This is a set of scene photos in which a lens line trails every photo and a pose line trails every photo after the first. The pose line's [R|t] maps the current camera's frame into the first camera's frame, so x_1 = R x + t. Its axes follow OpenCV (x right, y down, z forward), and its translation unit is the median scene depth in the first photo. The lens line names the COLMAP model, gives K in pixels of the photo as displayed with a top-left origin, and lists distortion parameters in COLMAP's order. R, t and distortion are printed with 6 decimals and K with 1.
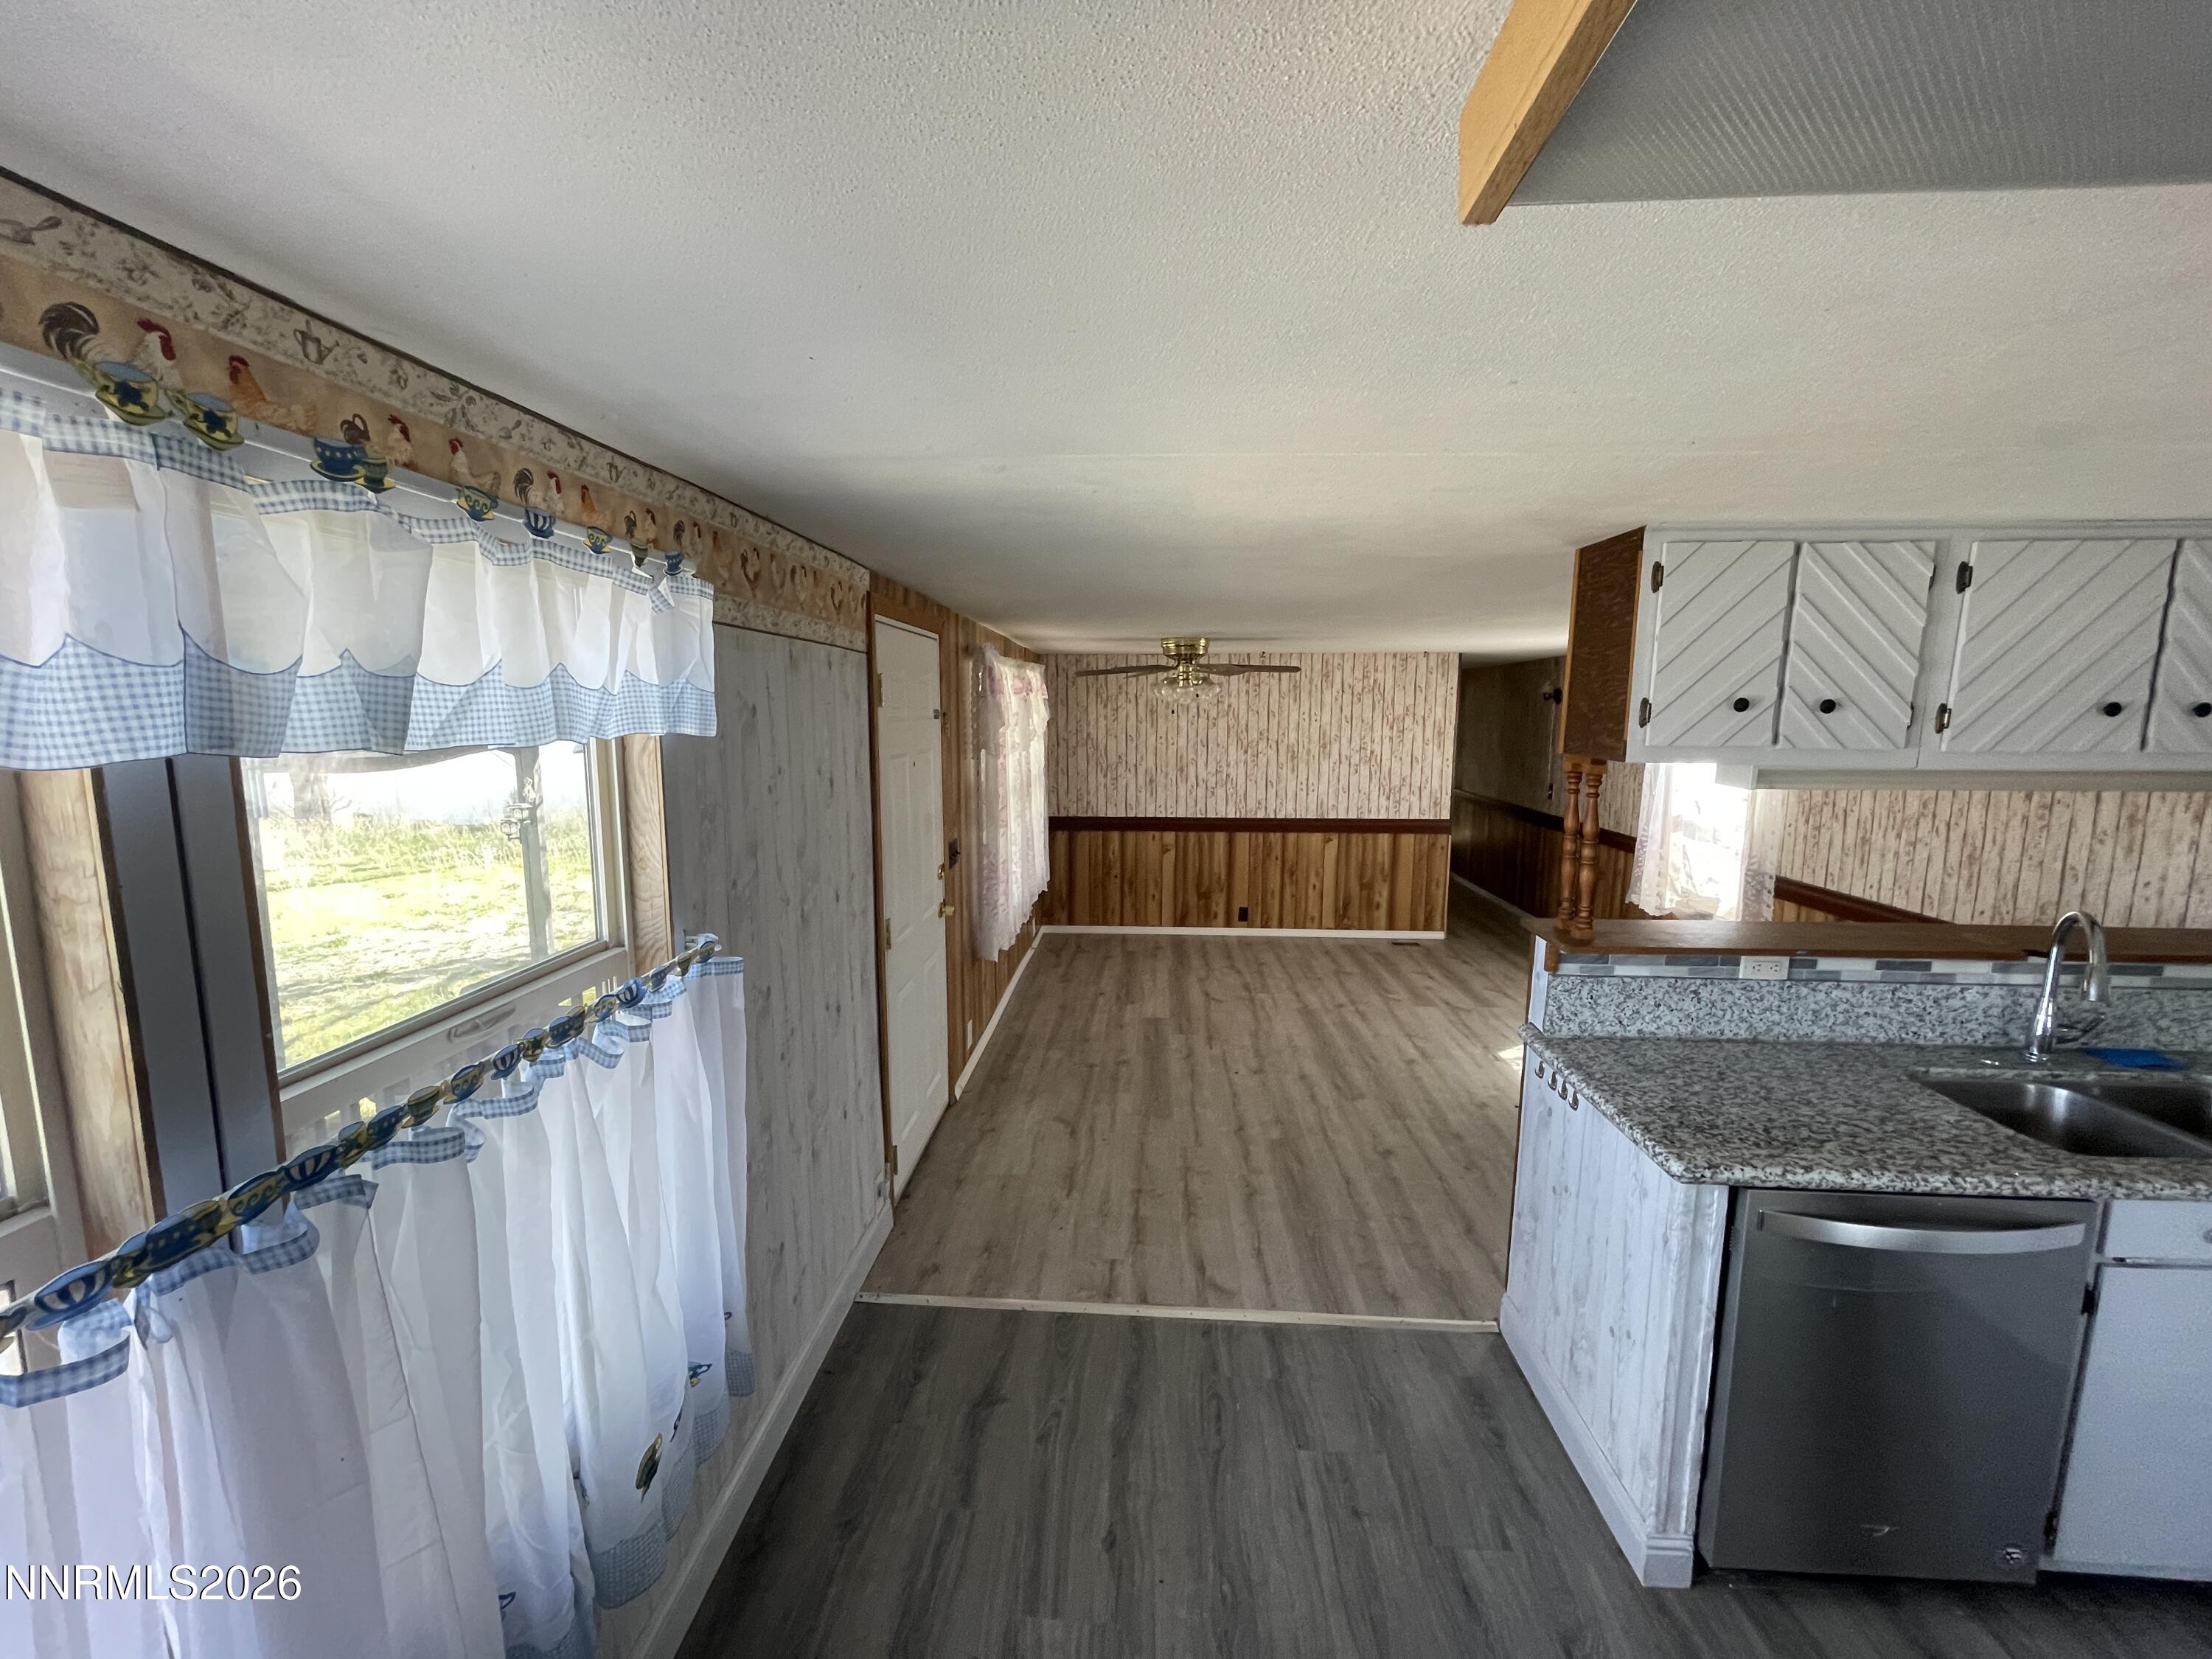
lens RADIAL K [[888.5, 0, 1093.8], [0, 888.5, 831.7], [0, 0, 1]] dist [-0.004131, 0.000837]
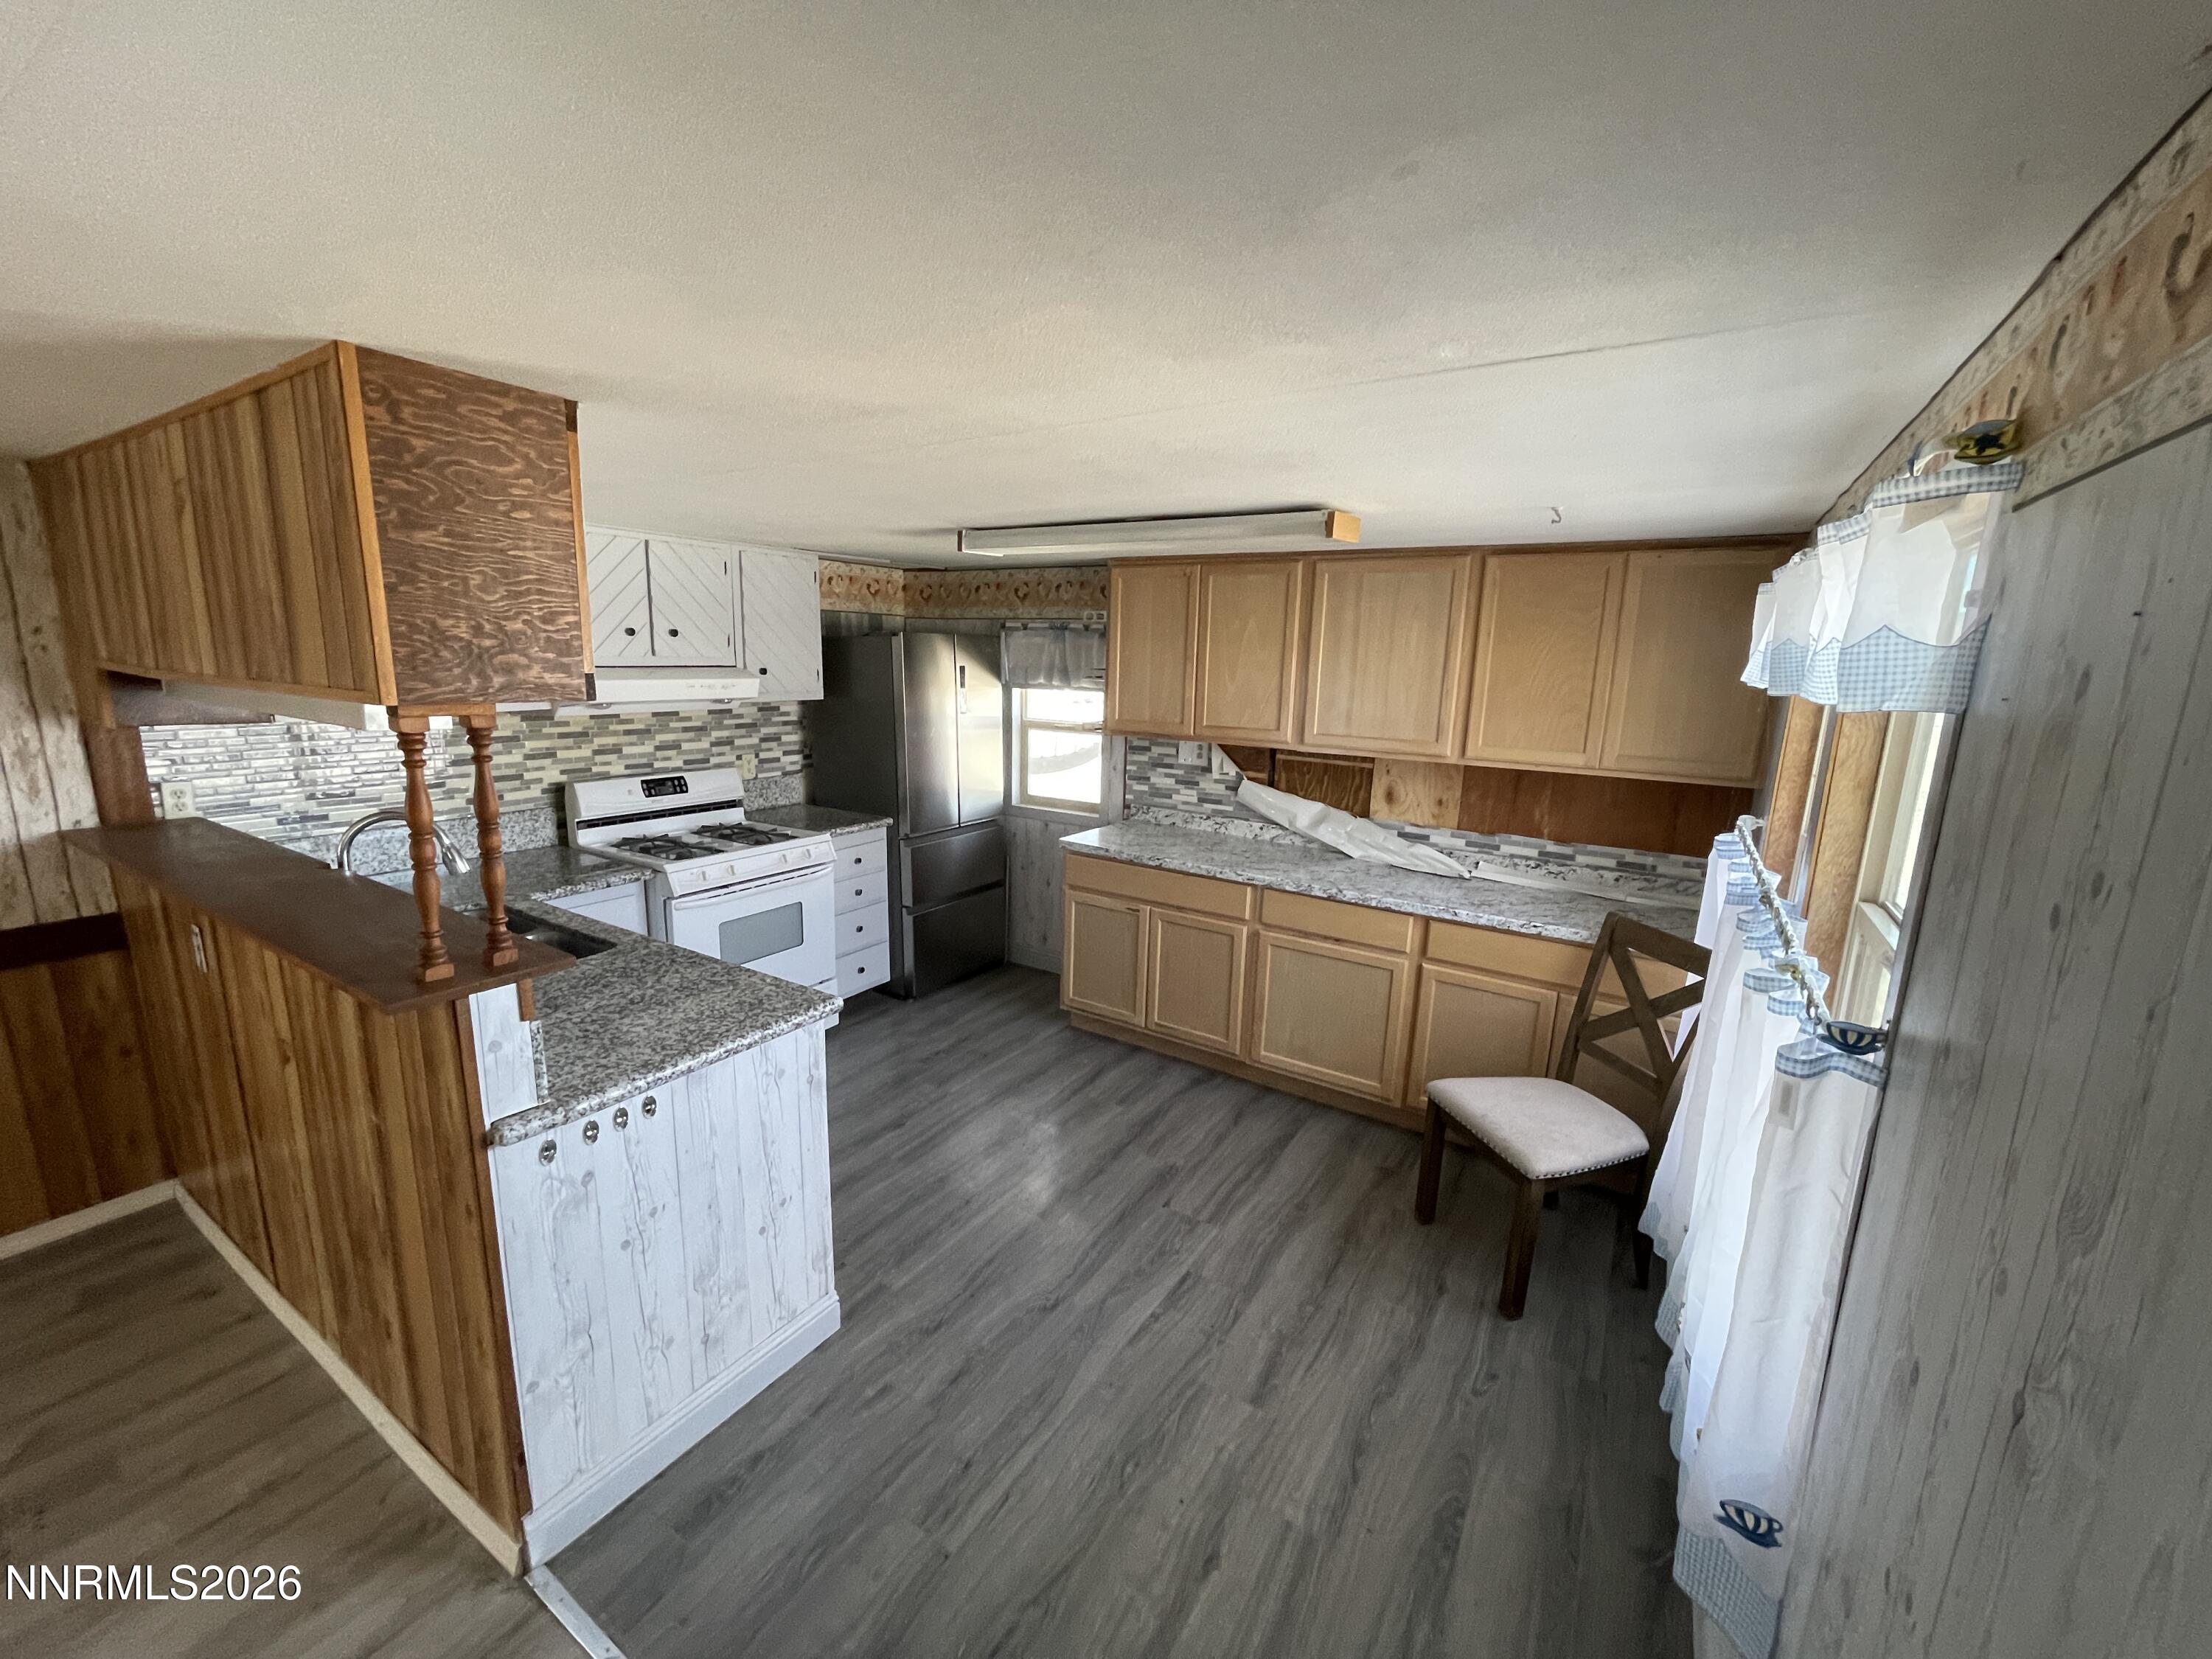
lens RADIAL K [[888.5, 0, 1103.2], [0, 888.5, 832.9], [0, 0, 1]] dist [-0.004131, 0.000837]
pose [[-0.880006, -0.121493, 0.459161, -0.089467], [0.035306, 0.947324, 0.318326, -0.092262], [-0.473648, 0.296340, -0.829361, 0.664081]]
